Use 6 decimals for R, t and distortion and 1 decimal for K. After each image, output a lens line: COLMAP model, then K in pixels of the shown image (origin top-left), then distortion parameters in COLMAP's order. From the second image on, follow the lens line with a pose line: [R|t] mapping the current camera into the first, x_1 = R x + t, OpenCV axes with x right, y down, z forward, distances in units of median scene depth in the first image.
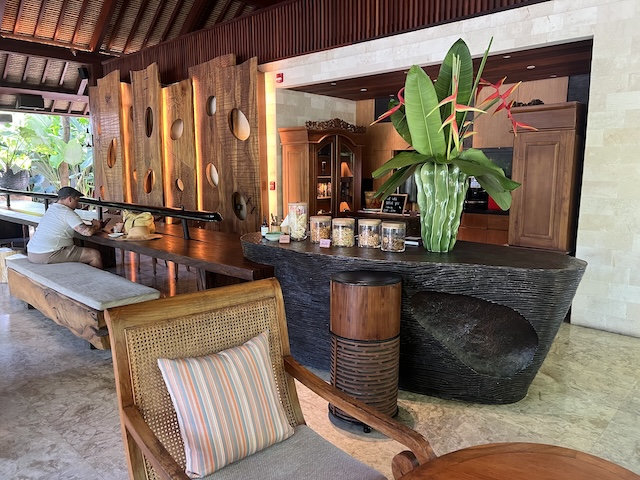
lens RADIAL K [[460.5, 0, 320.0], [0, 460.5, 240.0], [0, 0, 1]] dist [-0.001990, -0.052232]
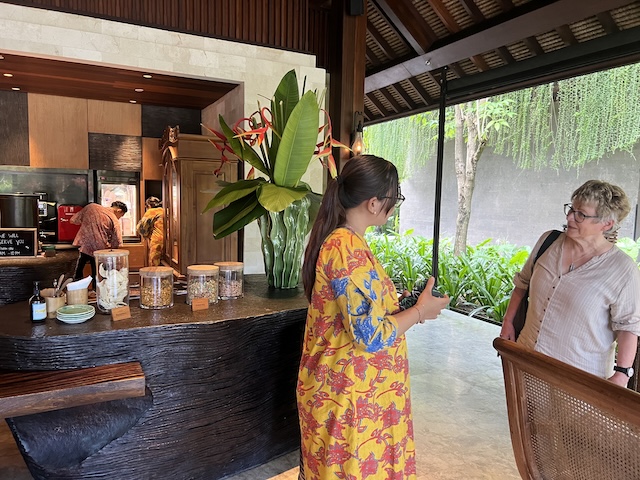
lens RADIAL K [[460.5, 0, 320.0], [0, 460.5, 240.0], [0, 0, 1]] dist [-0.001990, -0.052232]
pose [[0.337345, -0.073352, 0.938519, -0.415369], [0.115249, 0.992678, 0.036159, -0.068423], [-0.934300, 0.095965, 0.343329, 0.420319]]
